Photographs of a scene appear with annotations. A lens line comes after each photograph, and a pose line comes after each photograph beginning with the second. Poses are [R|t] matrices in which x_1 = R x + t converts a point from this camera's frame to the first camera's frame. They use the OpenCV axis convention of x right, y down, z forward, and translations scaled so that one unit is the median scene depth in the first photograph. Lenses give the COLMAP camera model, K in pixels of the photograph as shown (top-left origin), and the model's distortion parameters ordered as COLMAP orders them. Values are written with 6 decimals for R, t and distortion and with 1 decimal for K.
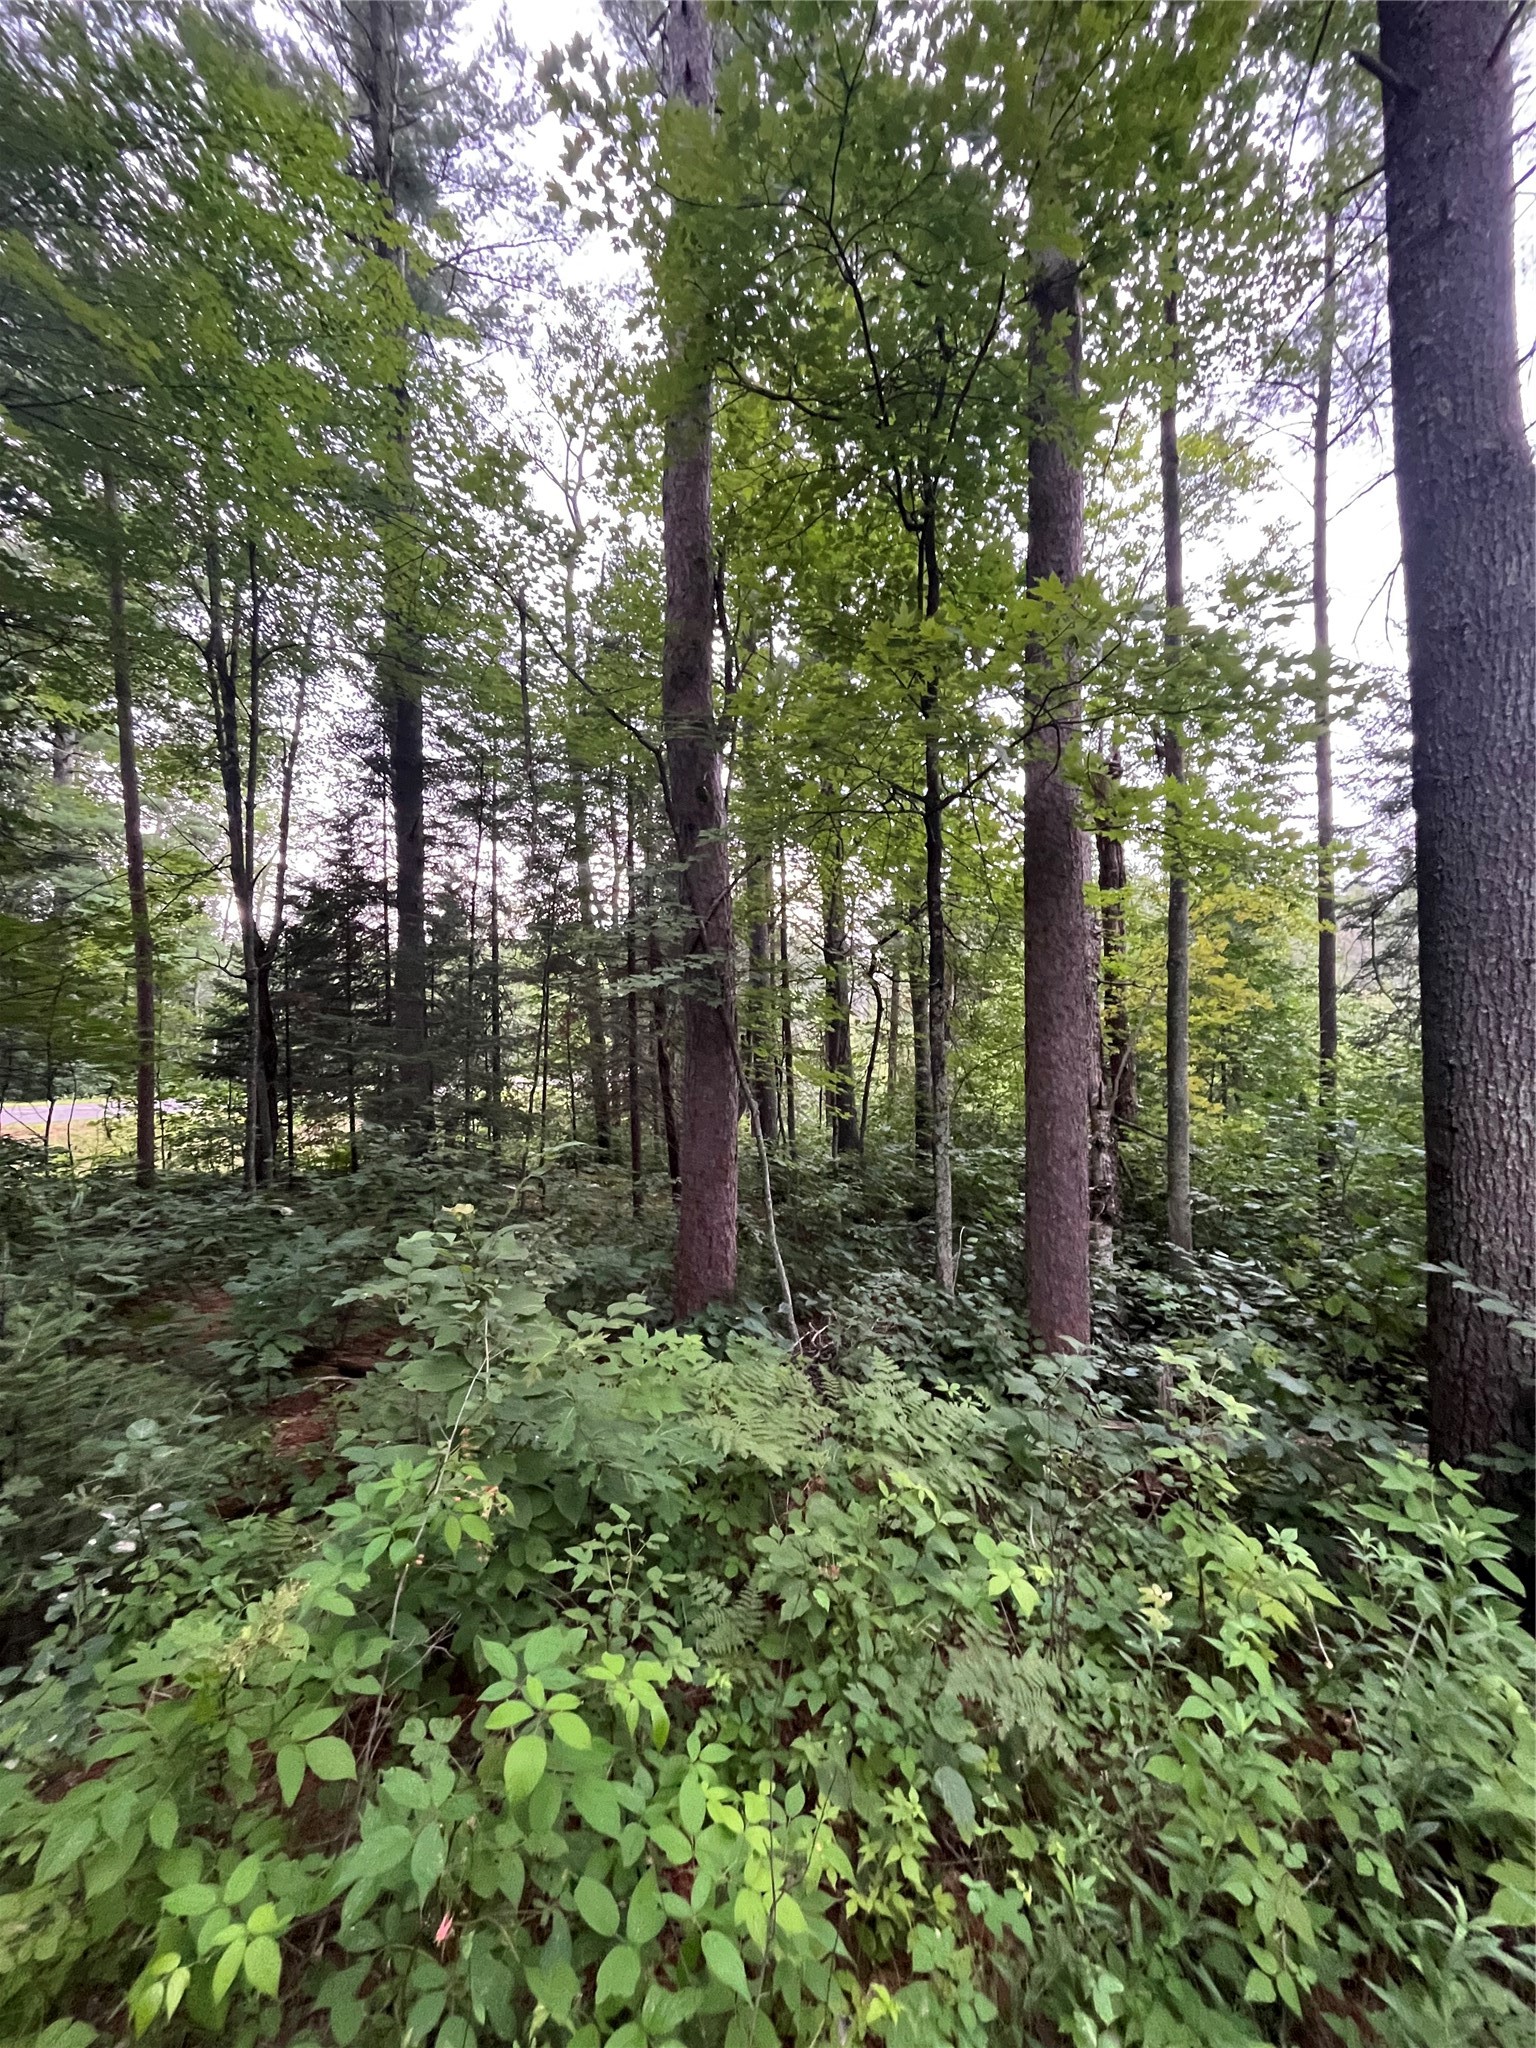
lens RADIAL K [[821.1, 0, 774.7], [0, 821.1, 1009.4], [0, 0, 1]] dist [-0.013066, 0.000683]
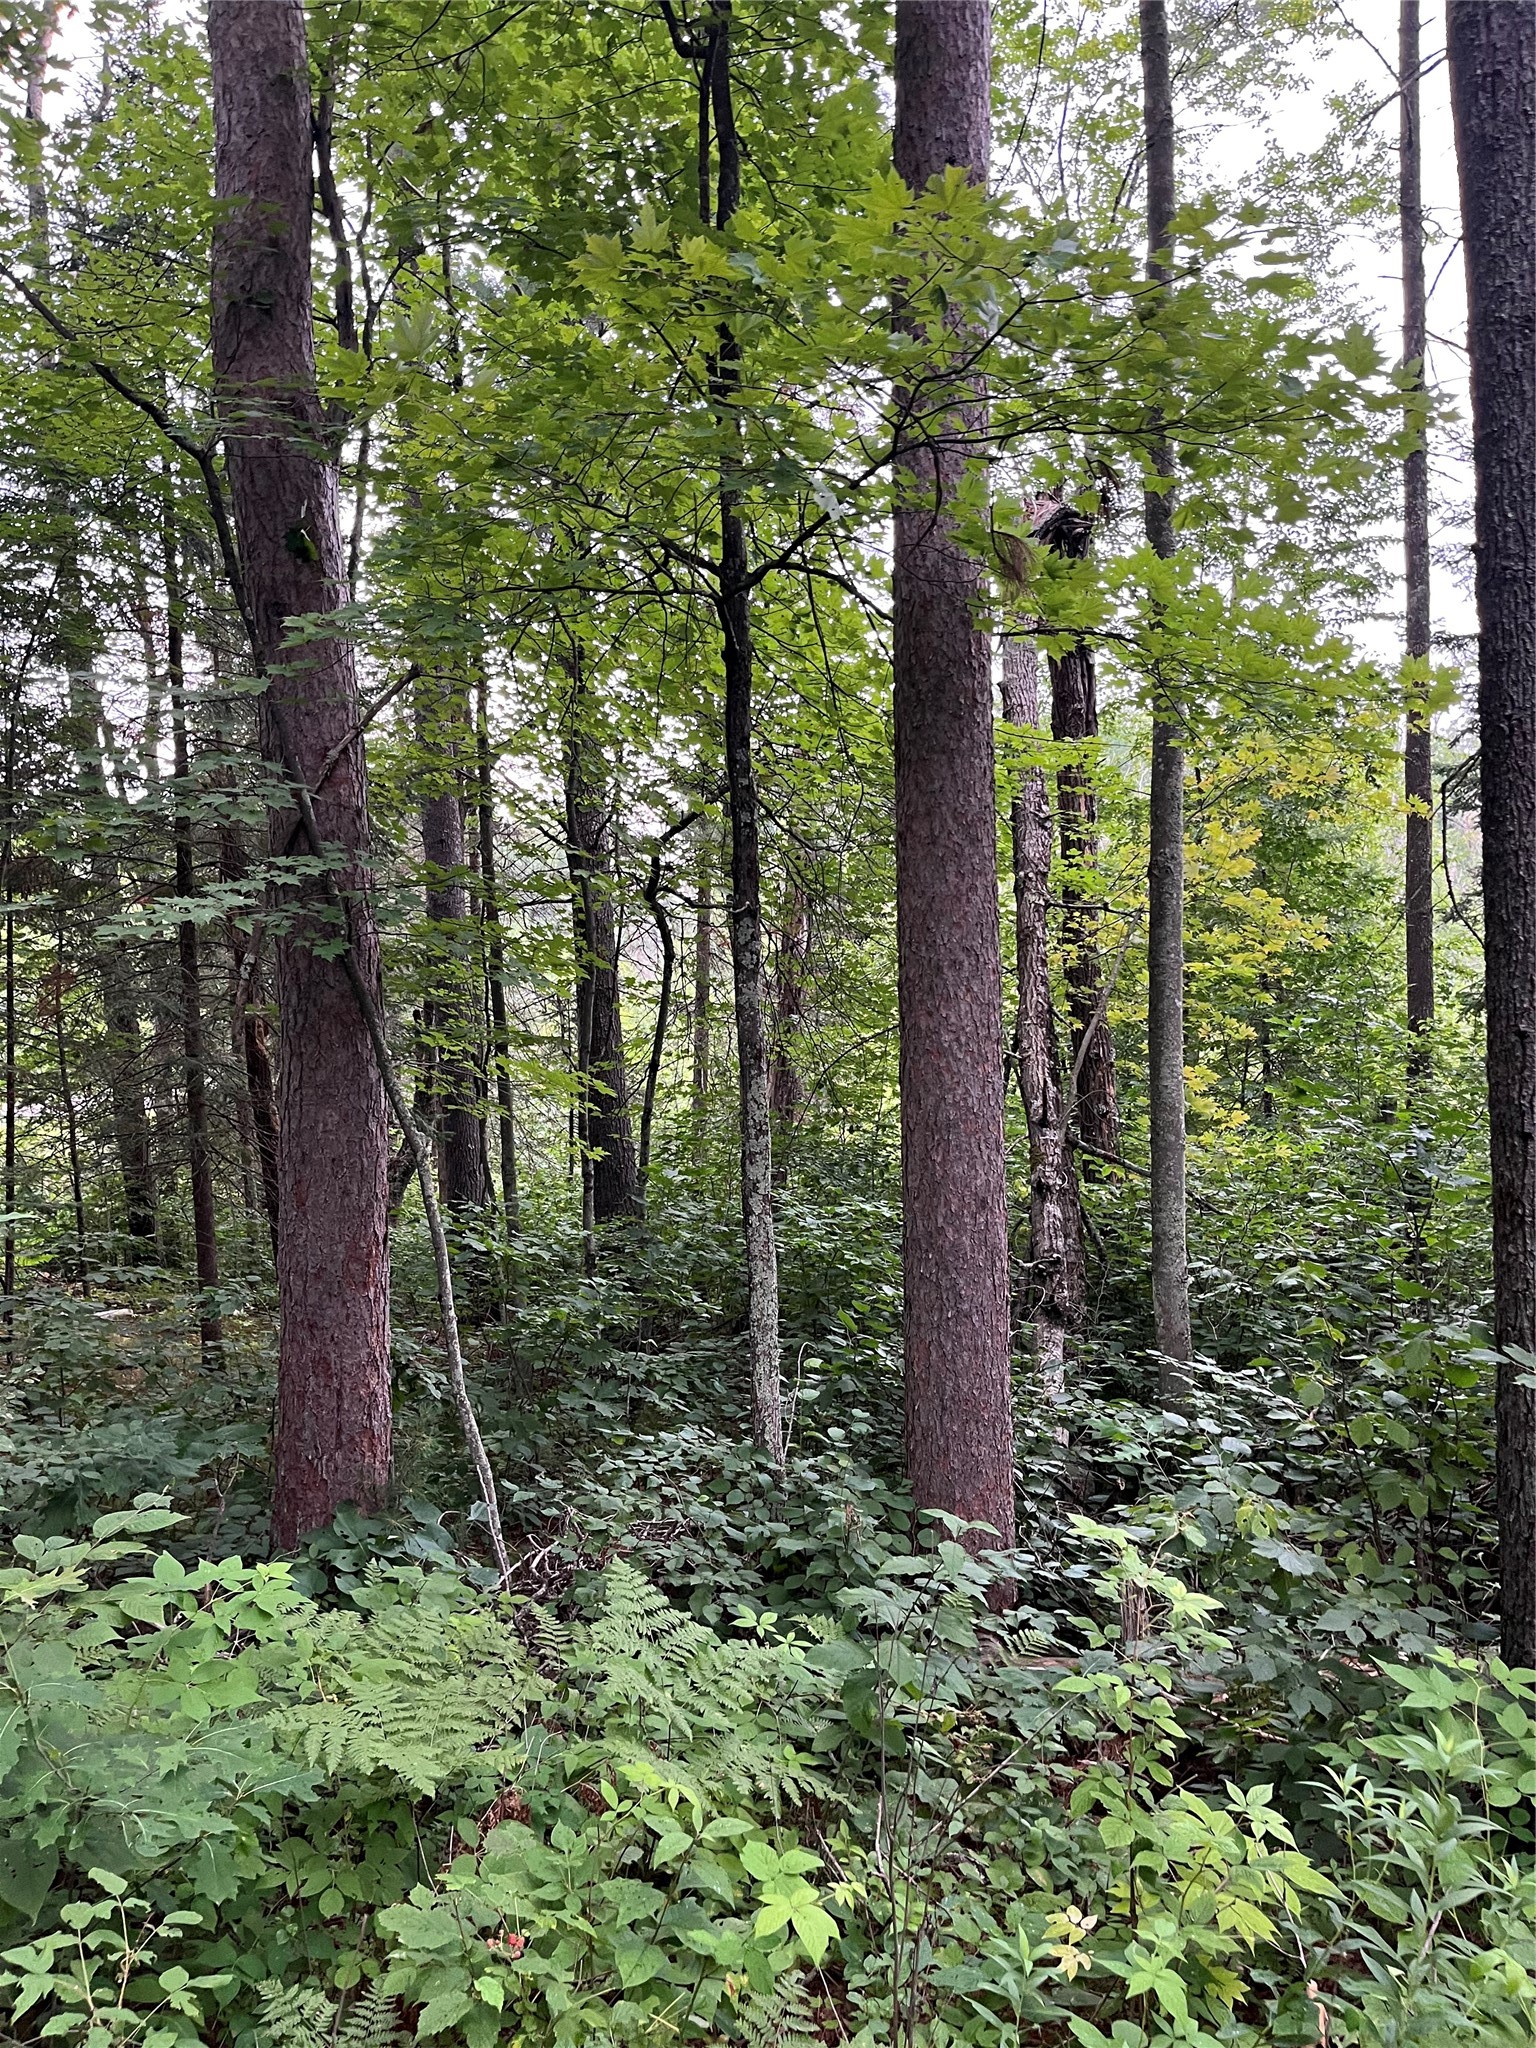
lens RADIAL K [[1534.7, 0, 775.0], [0, 1534.7, 1022.0], [0, 0, 1]] dist [0.043164, -0.075154]
pose [[0.983114, -0.020507, 0.181843, 0.022737], [0.013113, 0.999041, 0.041769, 0.001890], [-0.182525, -0.038679, 0.982440, -0.020910]]
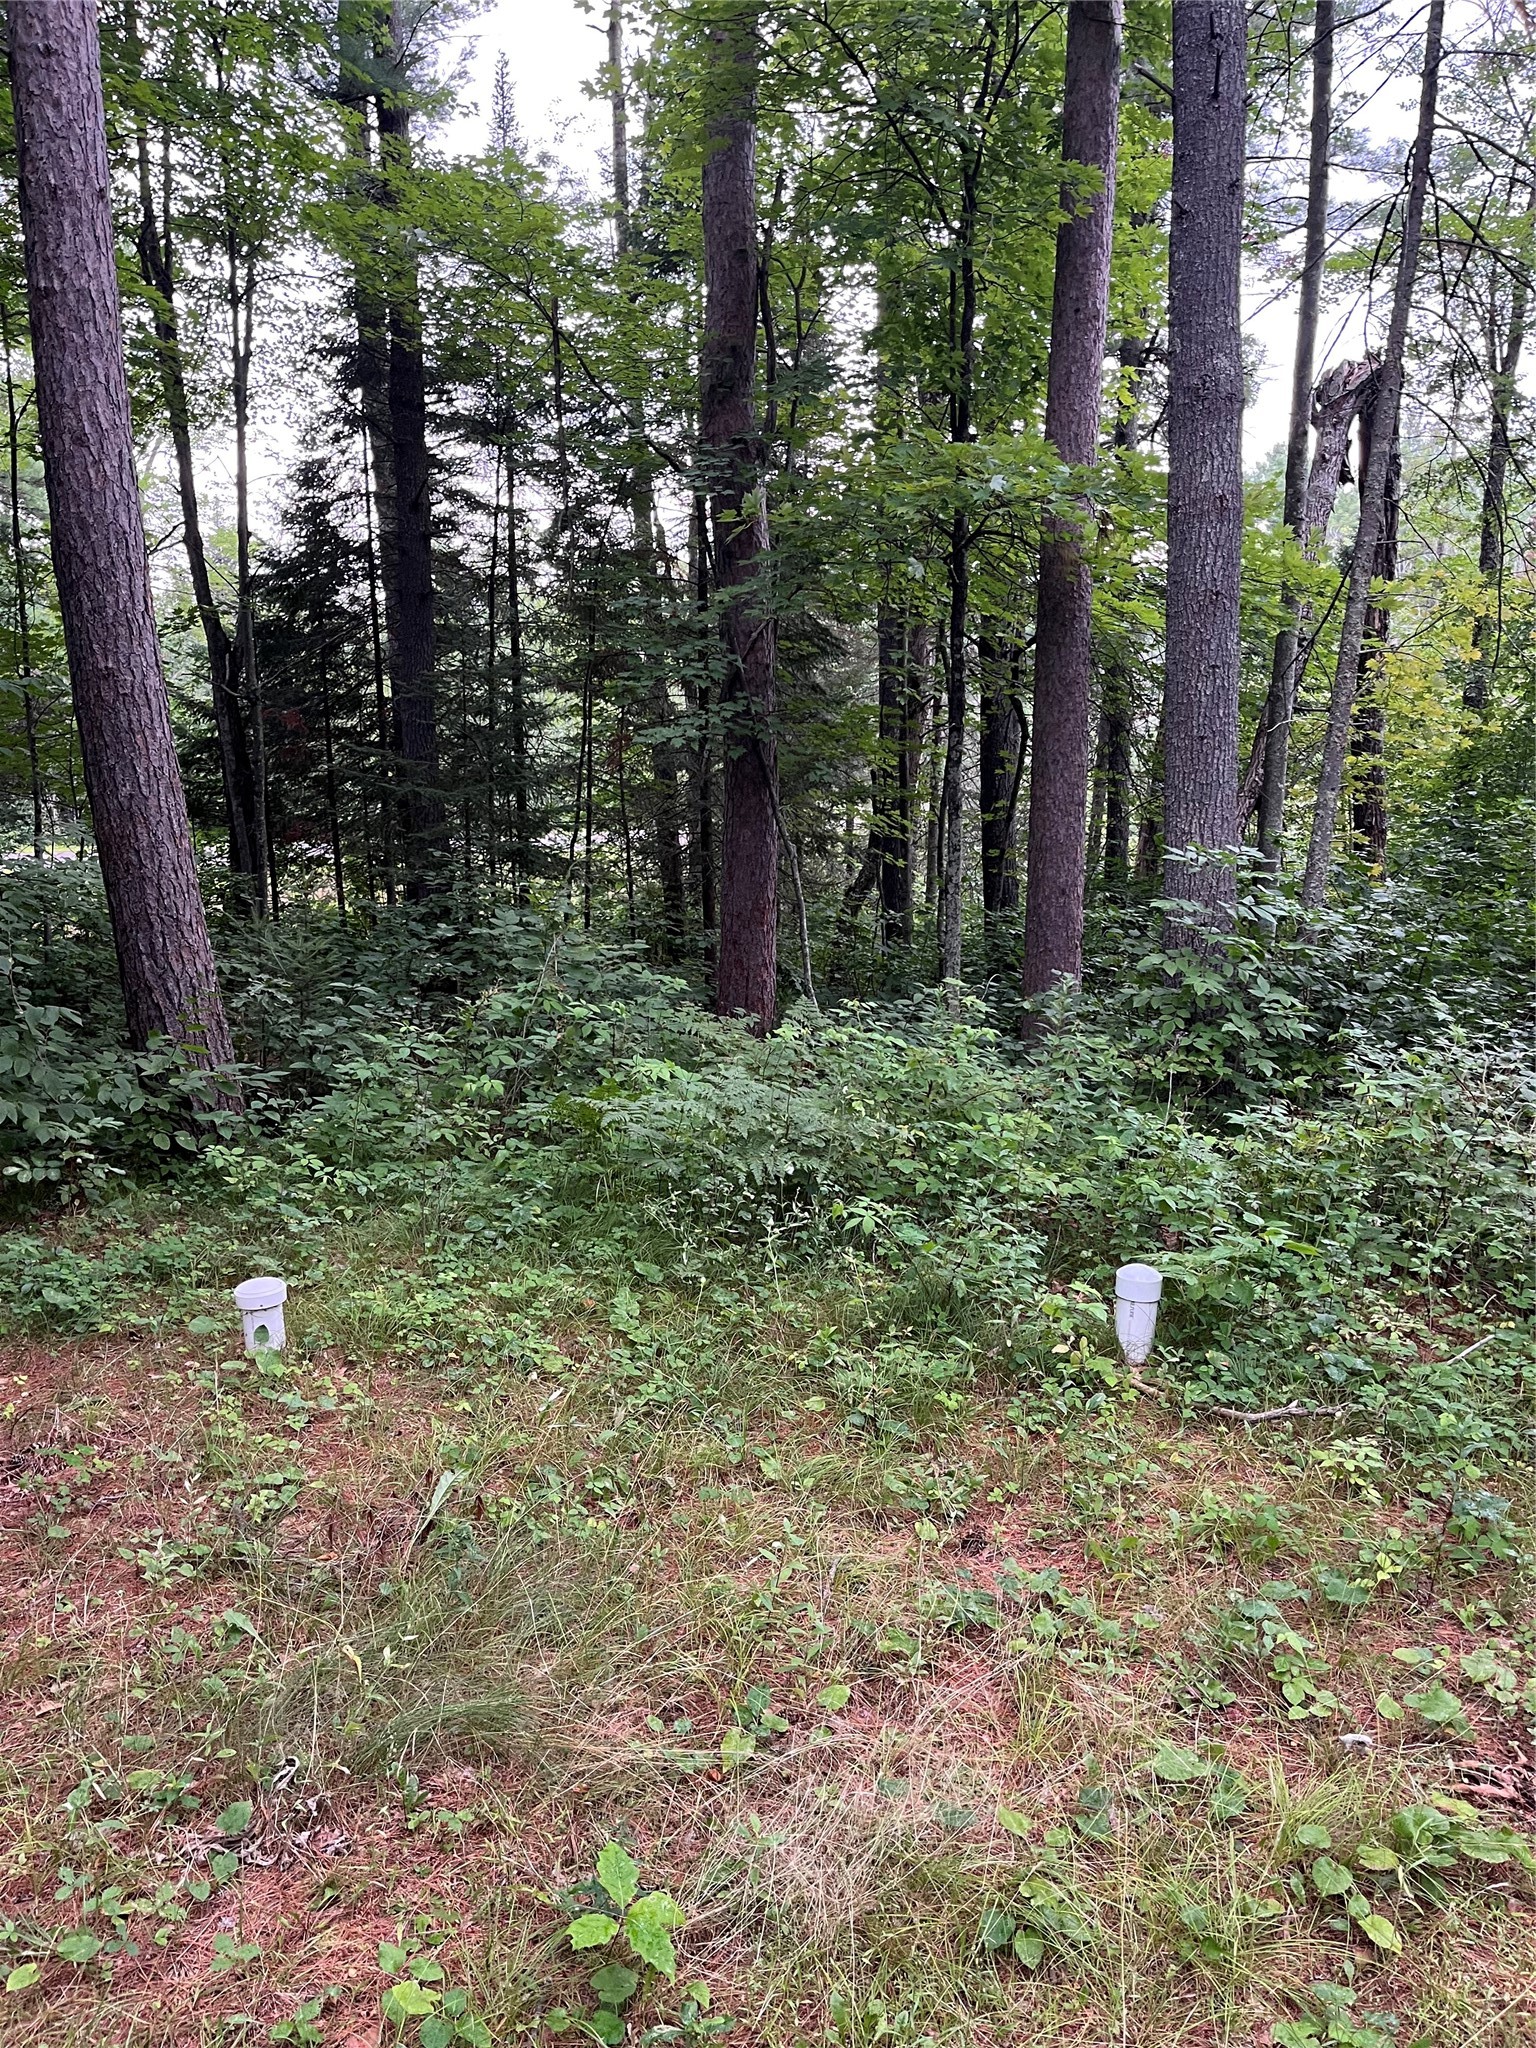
lens RADIAL K [[1534.7, 0, 771.8], [0, 1534.7, 1023.5], [0, 0, 1]] dist [0.043164, -0.075154]
pose [[0.987750, 0.041108, -0.150534, 0.250981], [-0.010838, 0.980420, 0.196619, -0.042301], [0.155669, -0.192578, 0.968855, -0.890771]]
